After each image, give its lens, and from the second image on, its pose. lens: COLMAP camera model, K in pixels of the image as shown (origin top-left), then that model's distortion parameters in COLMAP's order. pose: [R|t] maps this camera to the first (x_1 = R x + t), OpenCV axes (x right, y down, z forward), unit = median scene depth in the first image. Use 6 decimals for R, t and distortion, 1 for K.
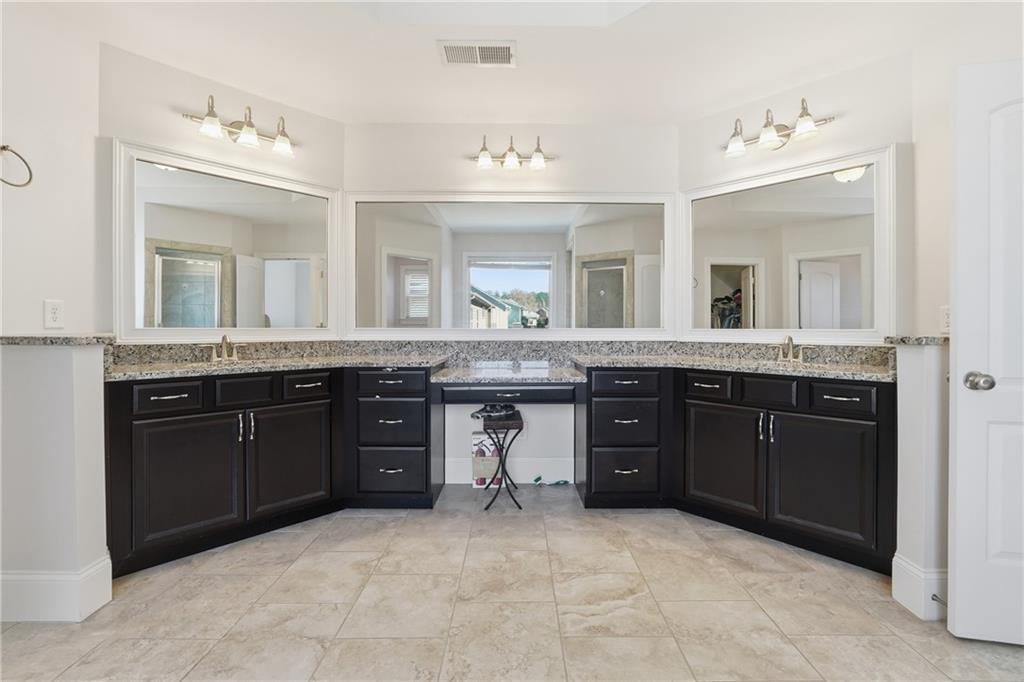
lens RADIAL K [[422.0, 0, 516.4], [0, 422.0, 333.5], [0, 0, 1]] dist [-0.008357, 0.000517]
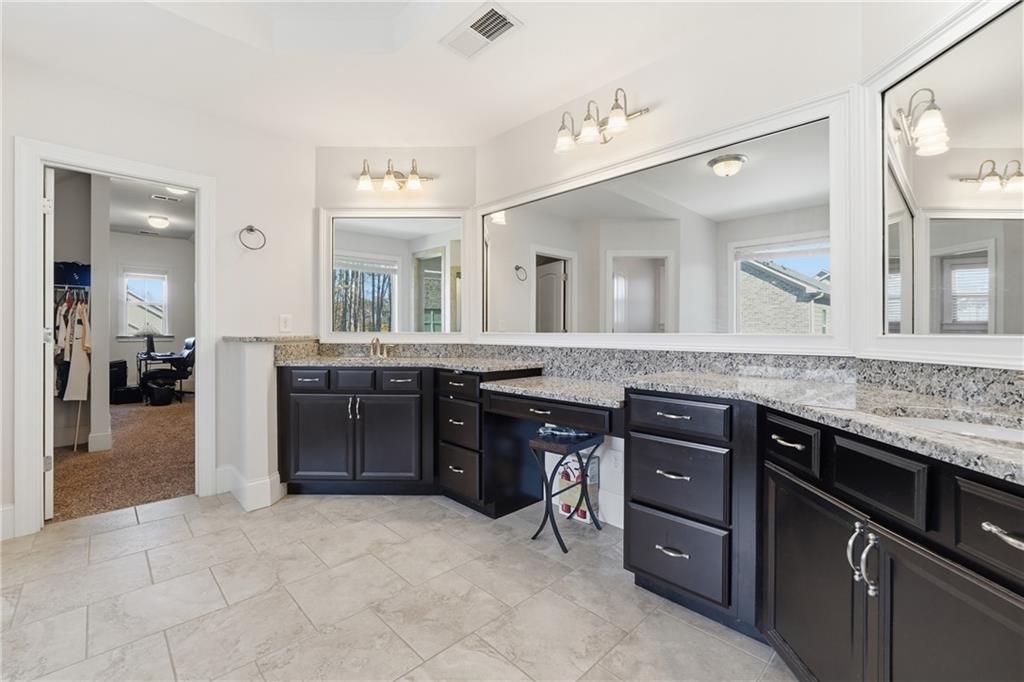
lens RADIAL K [[422.0, 0, 514.4], [0, 422.0, 336.9], [0, 0, 1]] dist [-0.008357, 0.000517]
pose [[0.712999, 0.008605, -0.701112, 0.538001], [-0.012049, 0.999927, 0.000019, -0.004071], [0.701061, 0.008434, 0.713051, 0.357187]]
